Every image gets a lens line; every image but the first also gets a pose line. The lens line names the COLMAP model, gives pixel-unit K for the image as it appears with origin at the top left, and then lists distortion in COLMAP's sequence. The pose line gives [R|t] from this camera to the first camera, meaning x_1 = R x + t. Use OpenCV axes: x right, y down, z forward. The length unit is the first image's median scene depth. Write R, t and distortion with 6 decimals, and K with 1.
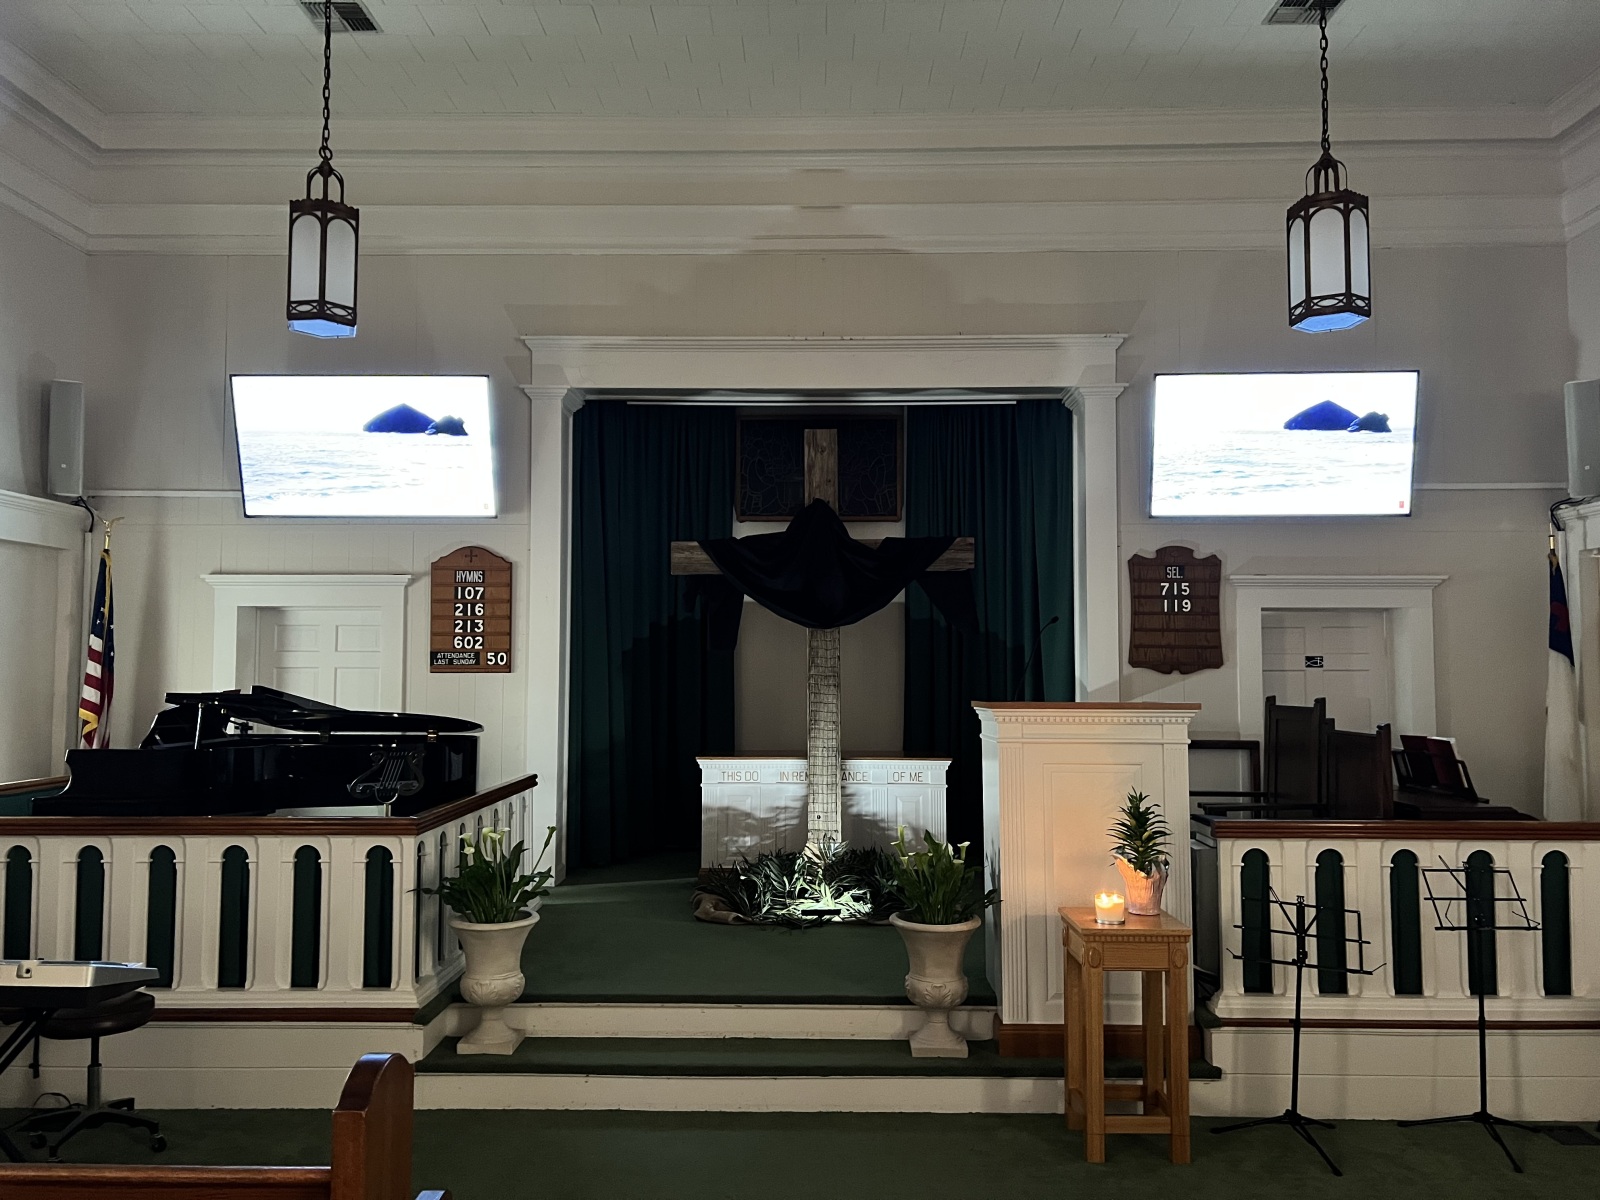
lens RADIAL K [[1239.3, 0, 800.0], [0, 1239.3, 600.0], [0, 0, 1]] dist [0.037688, -0.002340]
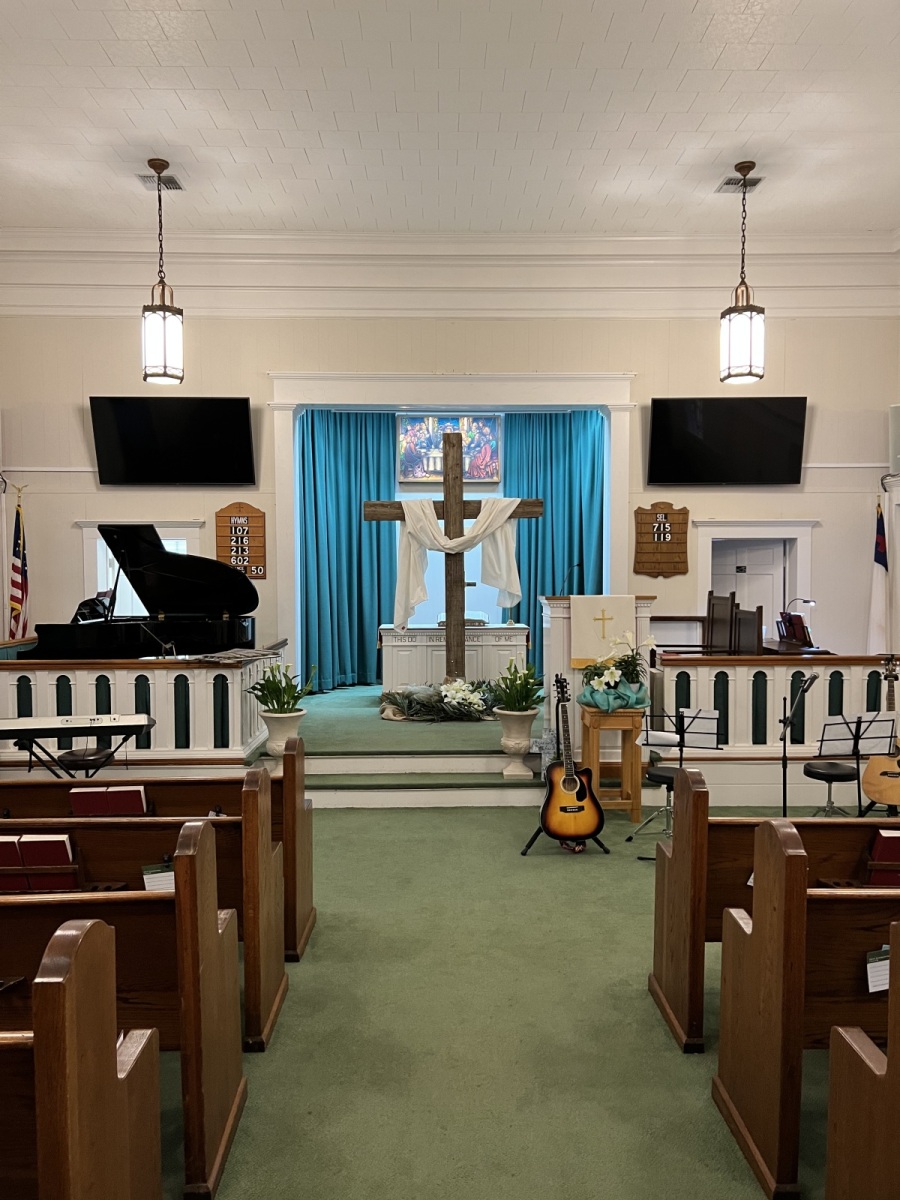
lens RADIAL K [[958.6, 0, 450.0], [0, 958.6, 600.0], [0, 0, 1]] dist [0.027344, -0.004359]
pose [[0.999630, -0.005581, 0.026611, -0.022074], [0.003151, 0.995890, 0.090514, -0.030536], [-0.027007, -0.090397, 0.995540, -0.306690]]
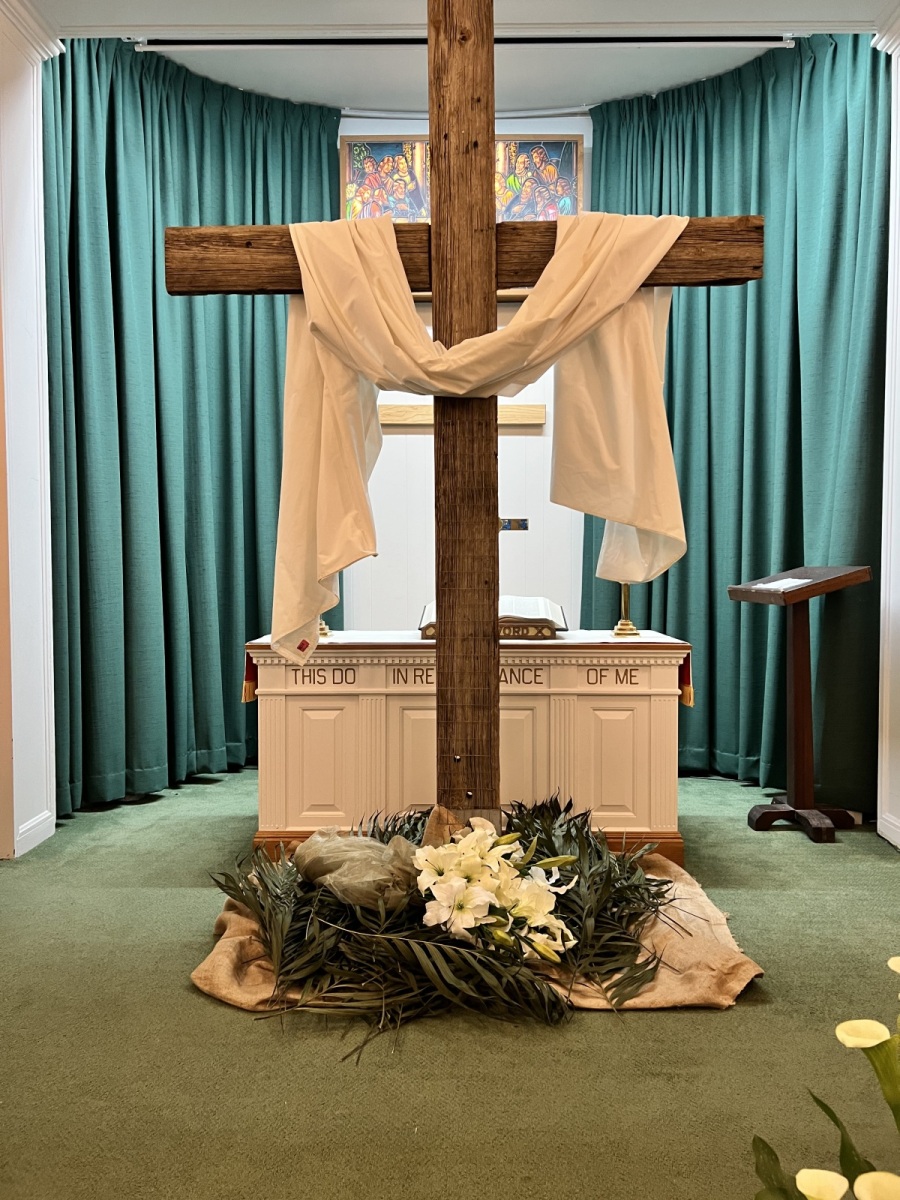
lens RADIAL K [[958.6, 0, 450.0], [0, 958.6, 600.0], [0, 0, 1]] dist [0.027344, -0.004359]
pose [[0.999991, -0.001975, -0.003671, 0.013511], [0.002314, 0.995506, 0.094675, 0.067570], [0.003467, -0.094683, 0.995501, 0.586341]]
